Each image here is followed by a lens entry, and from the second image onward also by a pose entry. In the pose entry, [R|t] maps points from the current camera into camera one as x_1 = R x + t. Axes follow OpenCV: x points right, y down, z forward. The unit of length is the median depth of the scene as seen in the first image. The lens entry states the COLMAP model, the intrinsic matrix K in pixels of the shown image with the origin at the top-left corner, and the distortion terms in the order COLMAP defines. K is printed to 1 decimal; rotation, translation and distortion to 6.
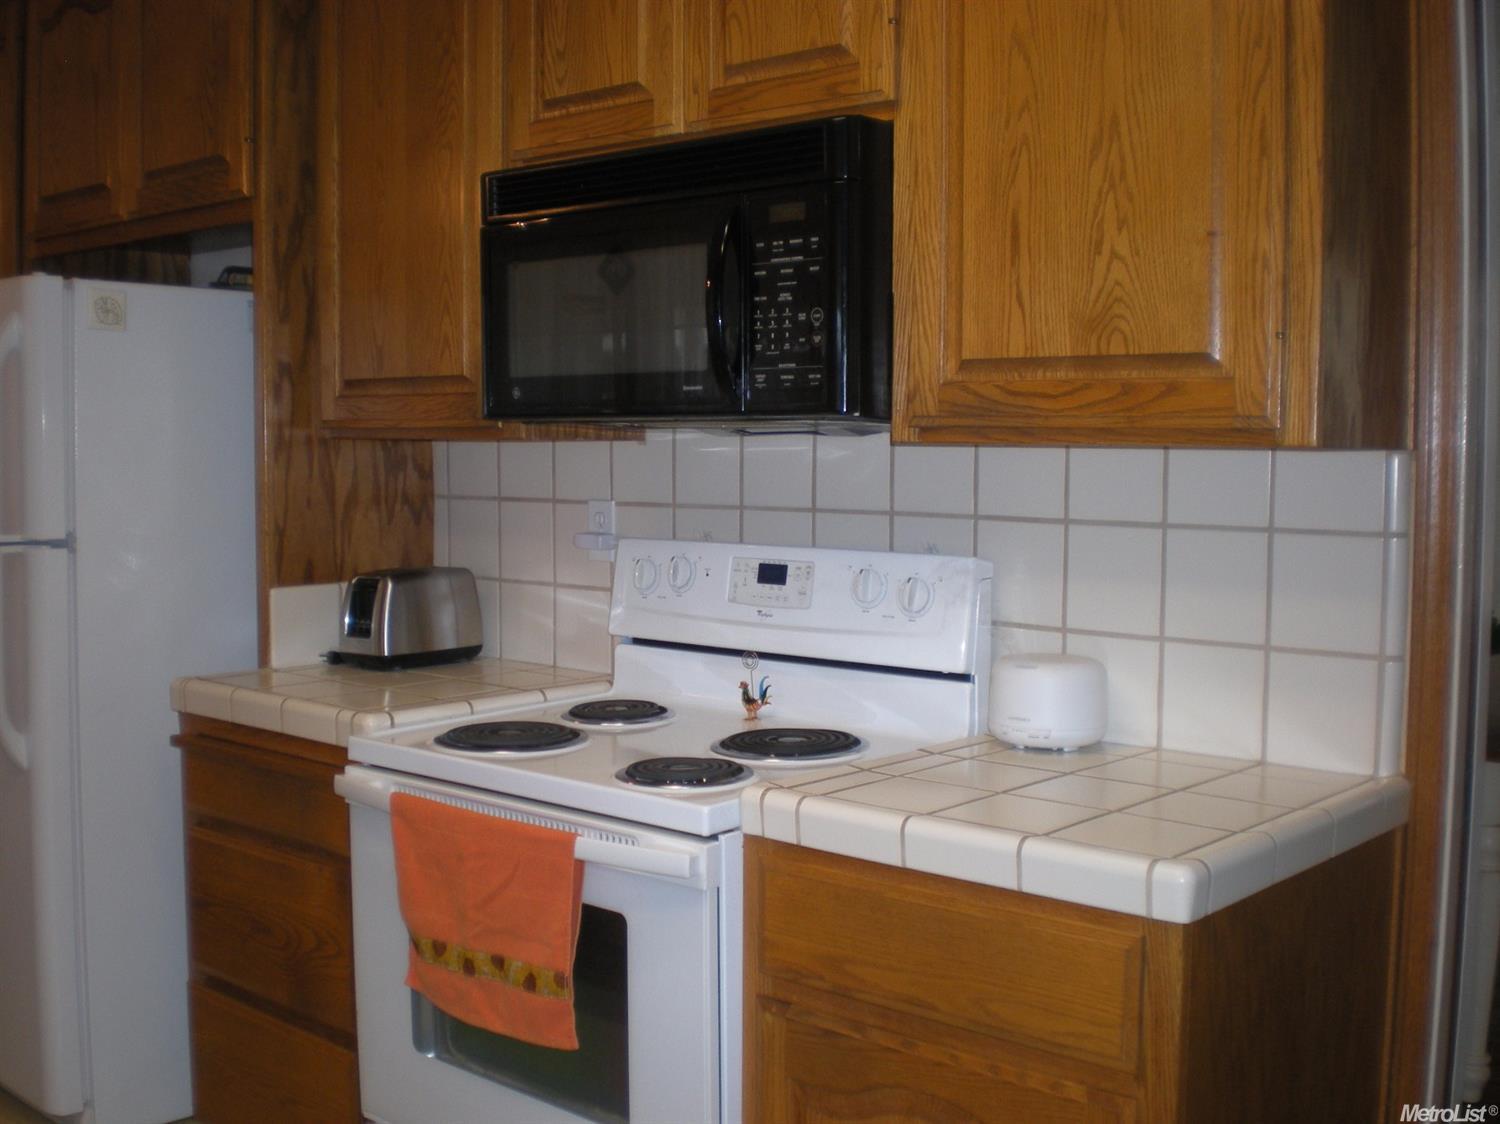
lens RADIAL K [[1711.0, 0, 750.0], [0, 1711.0, 562.0], [0, 0, 1]] dist [-0.078493, -0.165464]
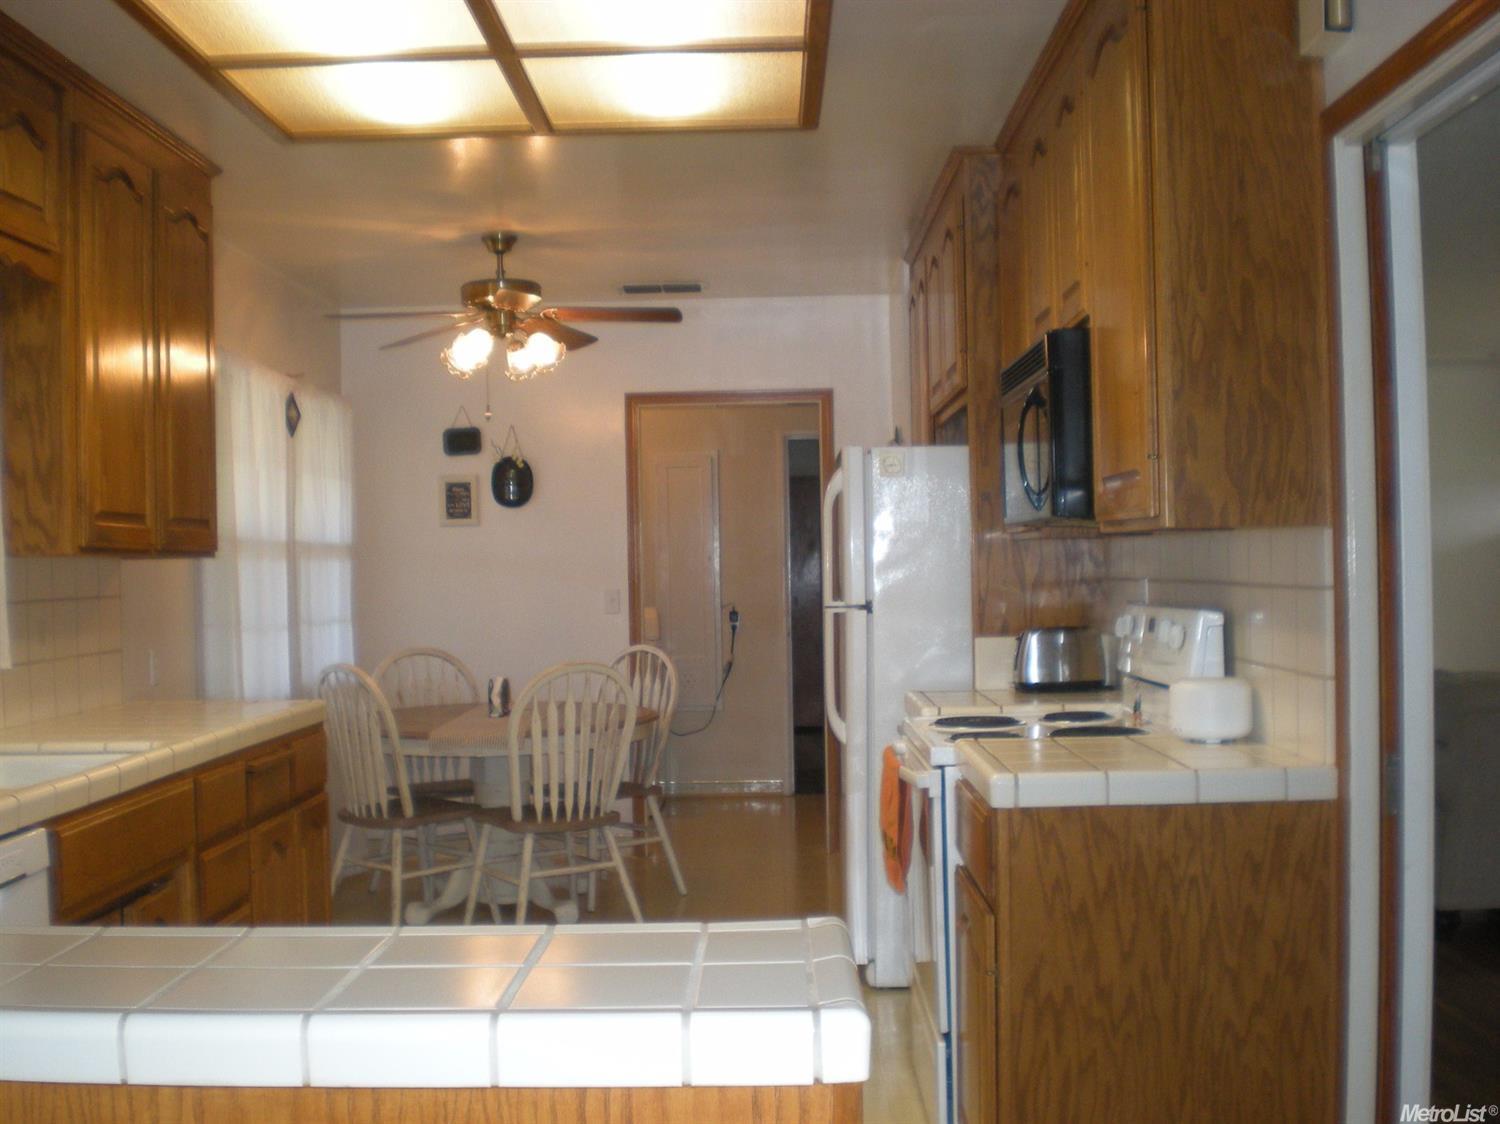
lens RADIAL K [[1711.0, 0, 750.0], [0, 1711.0, 562.0], [0, 0, 1]] dist [-0.078493, -0.165464]
pose [[0.661511, -0.015762, -0.749769, 0.770416], [-0.035432, 0.998006, -0.052242, 0.036336], [0.749098, 0.061124, 0.659634, -0.190497]]
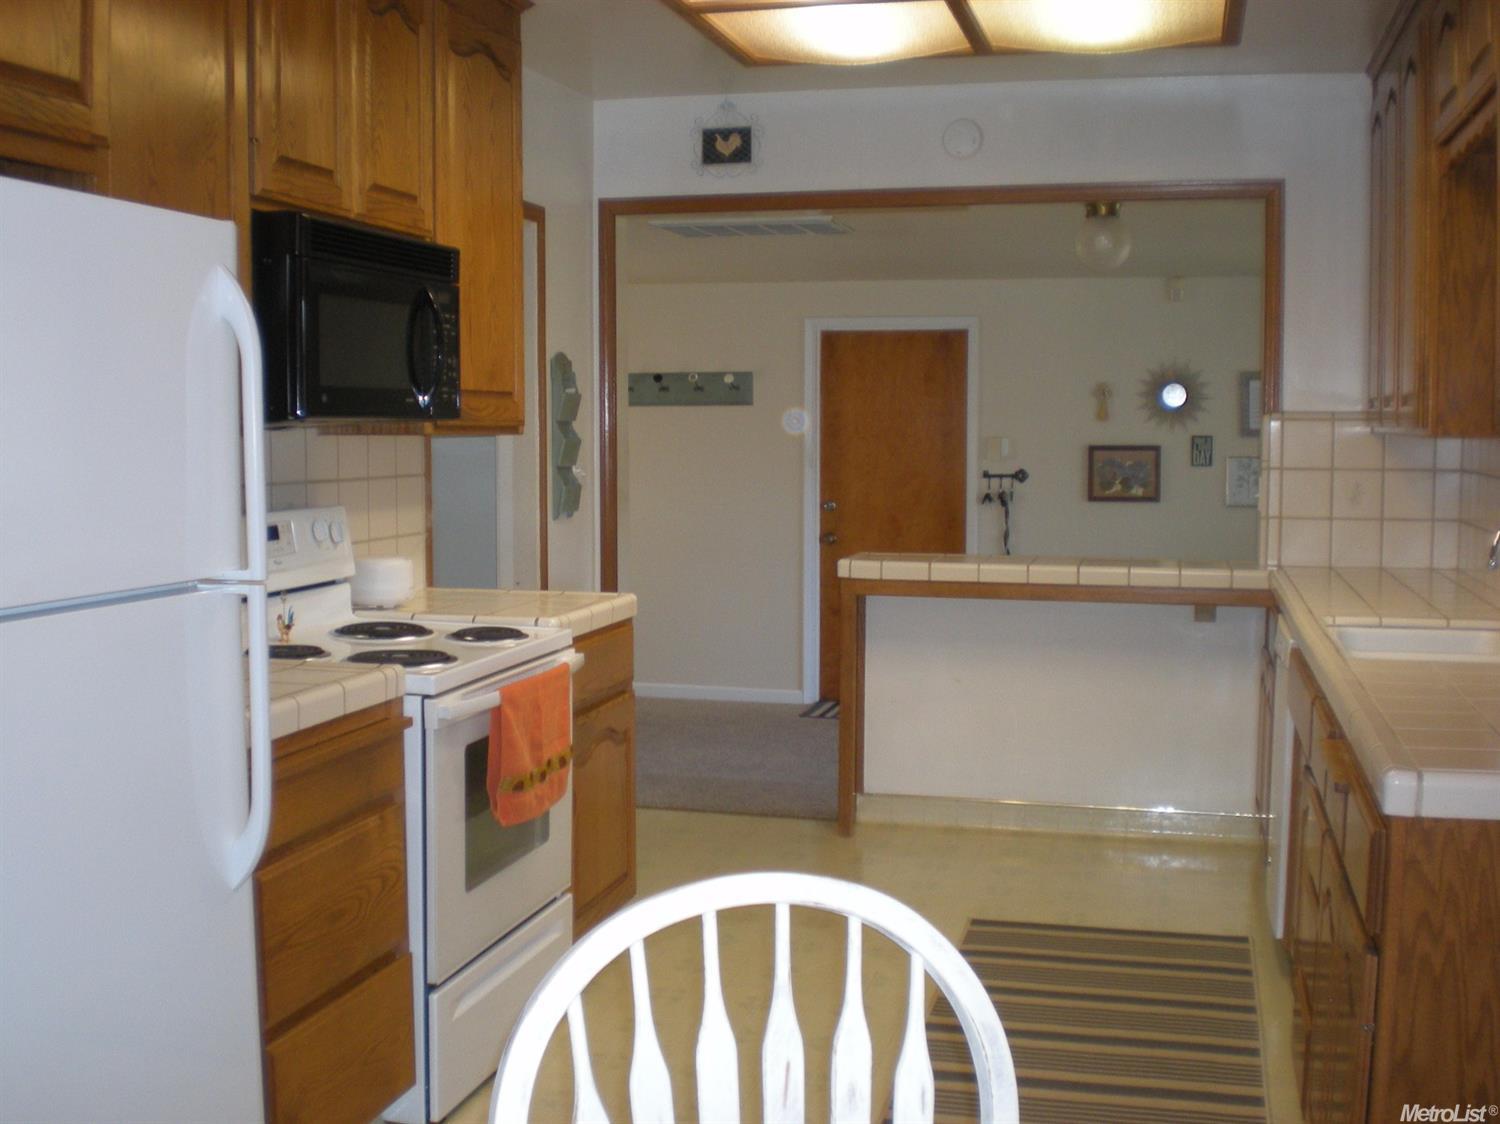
lens RADIAL K [[1711.0, 0, 750.0], [0, 1711.0, 562.0], [0, 0, 1]] dist [-0.078493, -0.165464]
pose [[-0.462226, -0.075617, 0.883532, -1.239336], [0.061820, 0.991186, 0.117173, -0.095938], [-0.884605, 0.108780, -0.453477, 1.167529]]
